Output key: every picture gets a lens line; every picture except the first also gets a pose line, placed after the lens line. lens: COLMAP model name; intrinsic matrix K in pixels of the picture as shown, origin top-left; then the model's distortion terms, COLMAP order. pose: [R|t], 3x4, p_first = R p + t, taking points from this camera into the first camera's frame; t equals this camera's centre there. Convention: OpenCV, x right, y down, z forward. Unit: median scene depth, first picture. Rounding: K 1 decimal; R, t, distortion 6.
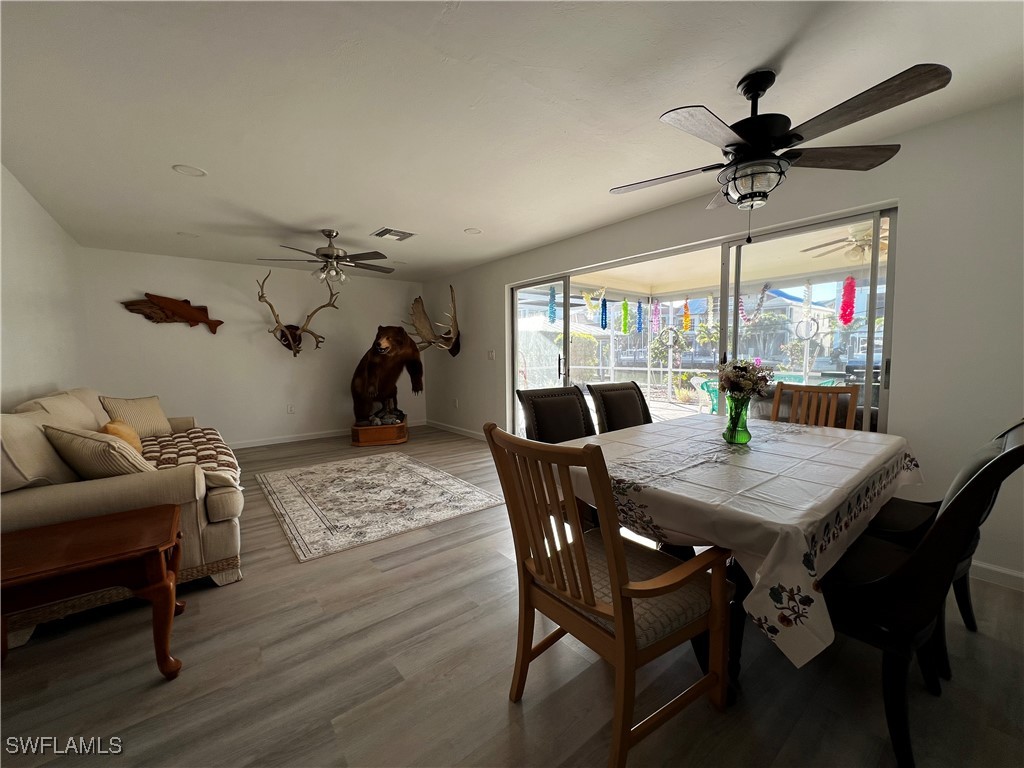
lens RADIAL K [[410.5, 0, 513.5], [0, 410.5, 384.3], [0, 0, 1]] dist [-0.004113, 0.001172]
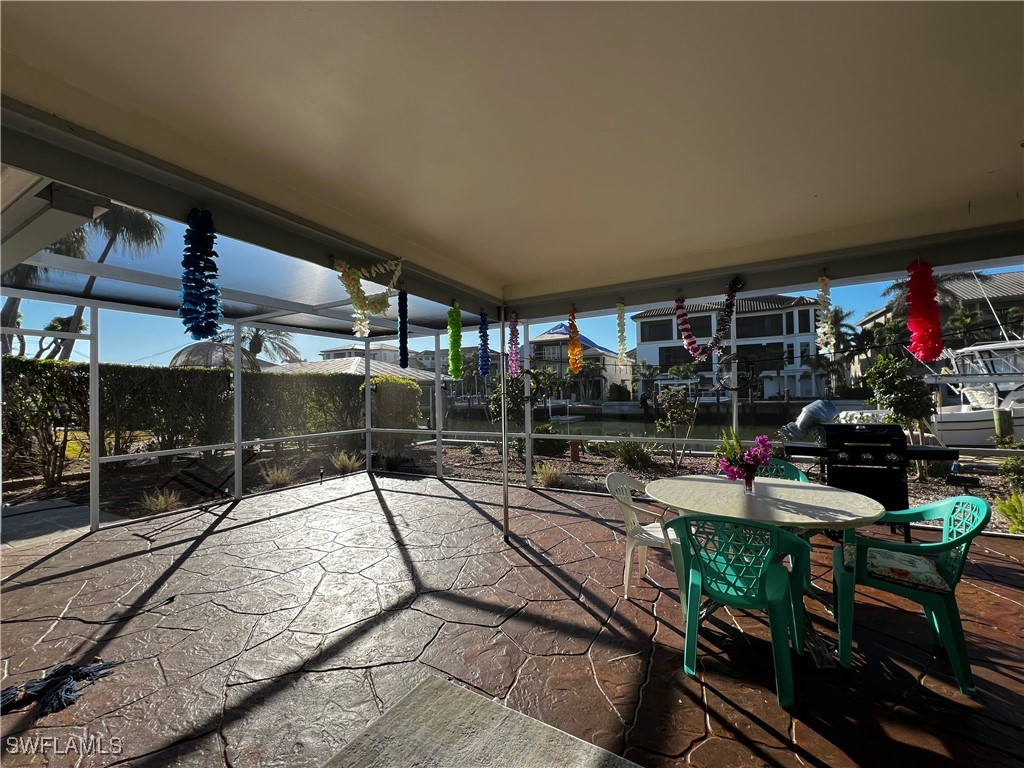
lens RADIAL K [[410.5, 0, 512.1], [0, 410.5, 389.0], [0, 0, 1]] dist [-0.004113, 0.001172]
pose [[0.923722, -0.001128, 0.383061, 0.249315], [0.038644, 0.995169, -0.090257, -0.107285], [-0.381109, 0.098175, 0.919303, 0.896320]]
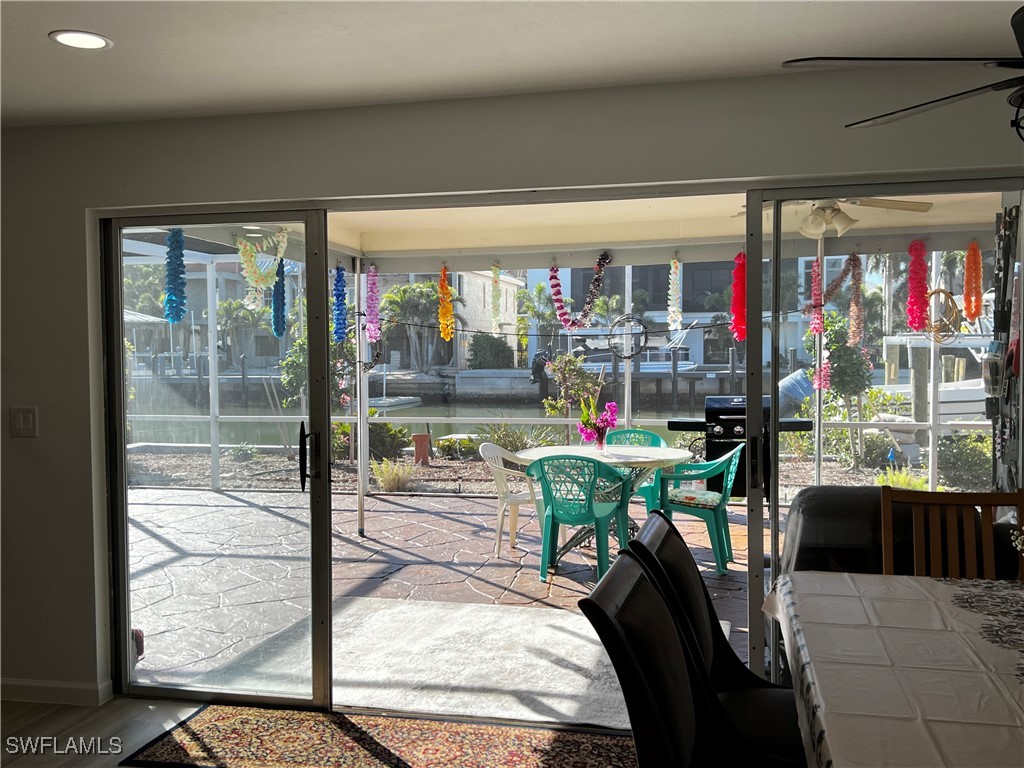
lens RADIAL K [[947.7, 0, 519.8], [0, 947.7, 389.8], [0, 0, 1]] dist [0.029054, 0.000000]
pose [[0.778363, -0.021093, 0.627460, -0.261062], [0.047200, 0.998573, -0.024983, -0.071366], [-0.626038, 0.049062, 0.778248, 0.229418]]
